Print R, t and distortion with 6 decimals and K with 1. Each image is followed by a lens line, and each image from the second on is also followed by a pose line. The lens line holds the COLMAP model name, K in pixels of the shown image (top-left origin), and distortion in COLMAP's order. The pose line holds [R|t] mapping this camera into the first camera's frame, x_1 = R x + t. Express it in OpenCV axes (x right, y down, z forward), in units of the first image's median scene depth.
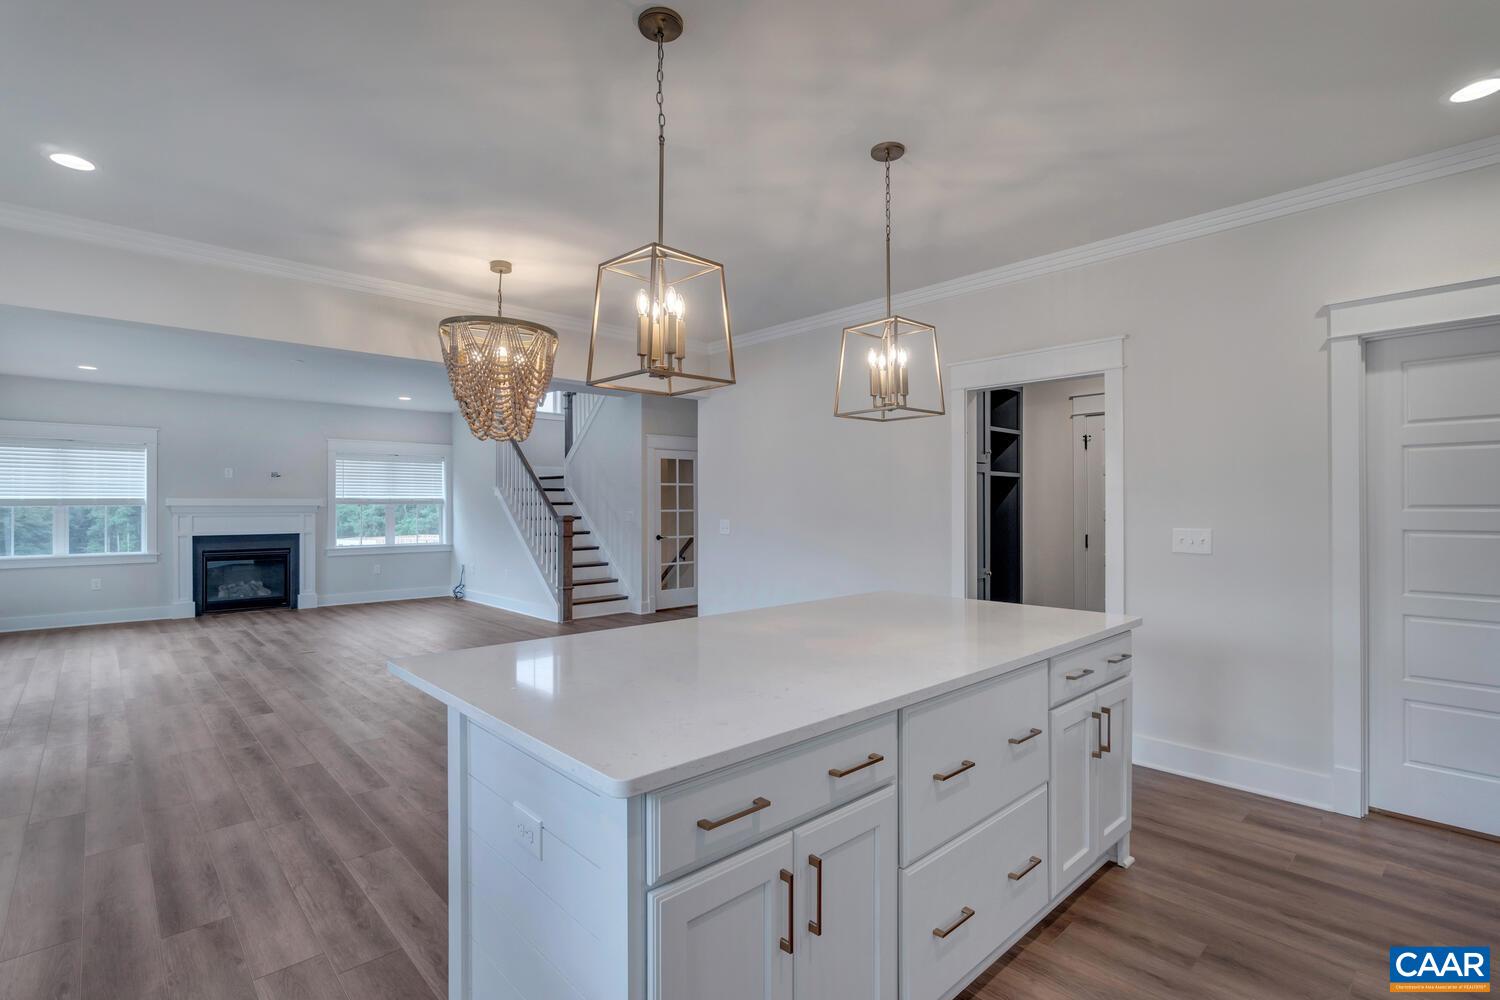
lens RADIAL K [[715.4, 0, 743.3], [0, 715.4, 504.6], [0, 0, 1]] dist [-0.003900, -0.000588]
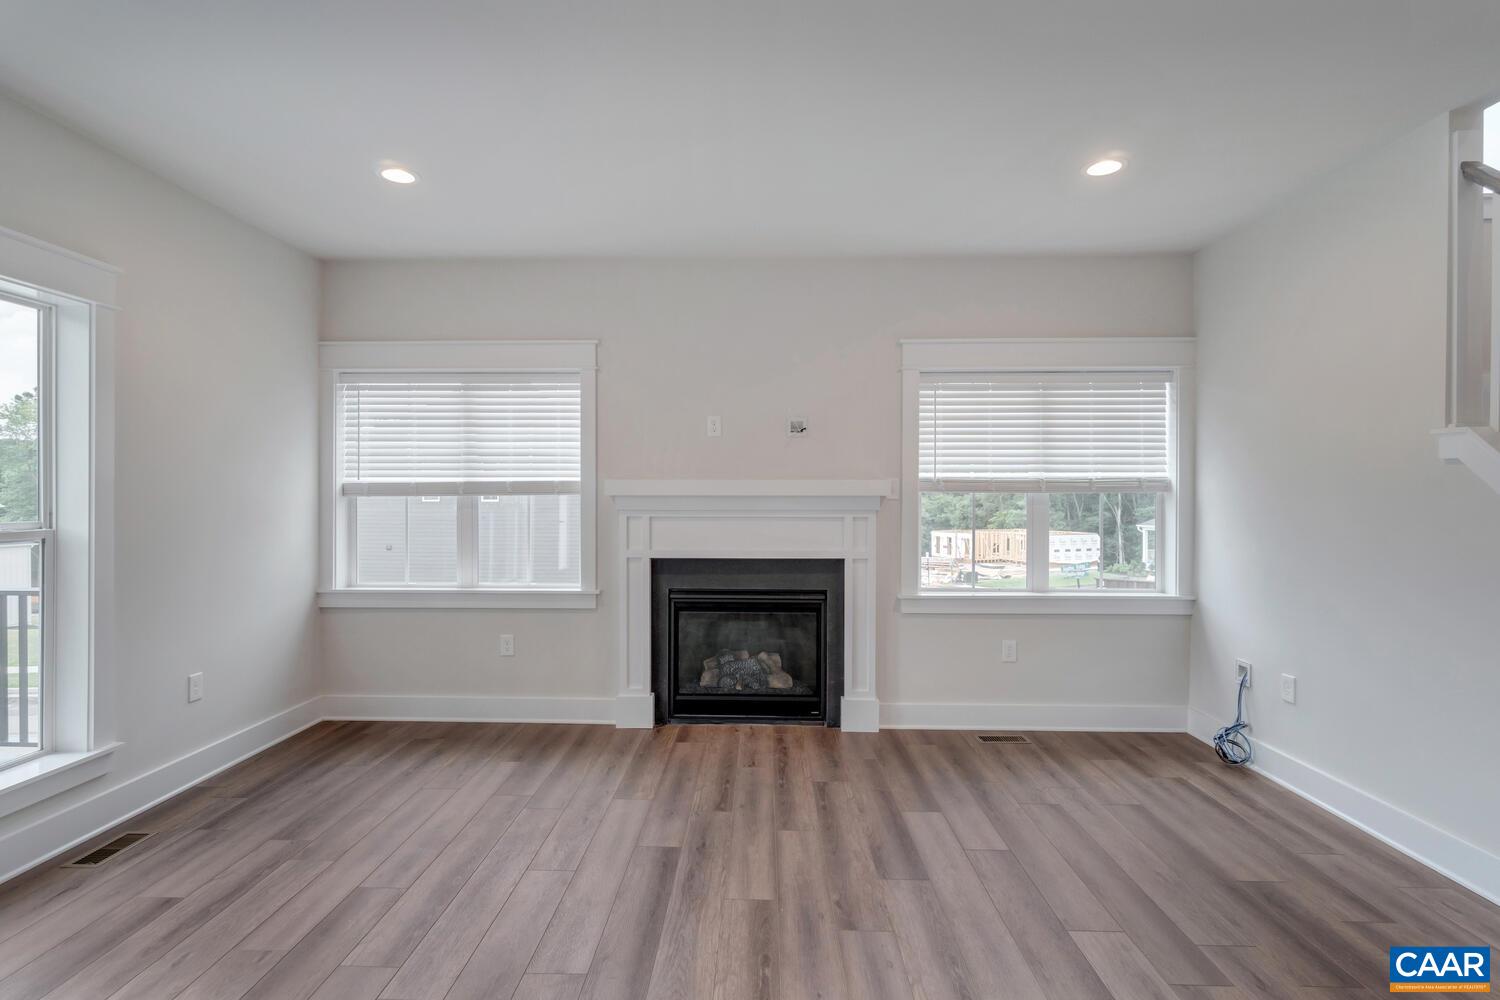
lens RADIAL K [[715.4, 0, 743.3], [0, 715.4, 504.6], [0, 0, 1]] dist [-0.003900, -0.000588]
pose [[0.710987, 0.009911, -0.703136, -0.357256], [-0.001078, 0.999915, 0.013004, 0.001341], [0.703205, -0.008487, 0.710937, 0.645301]]
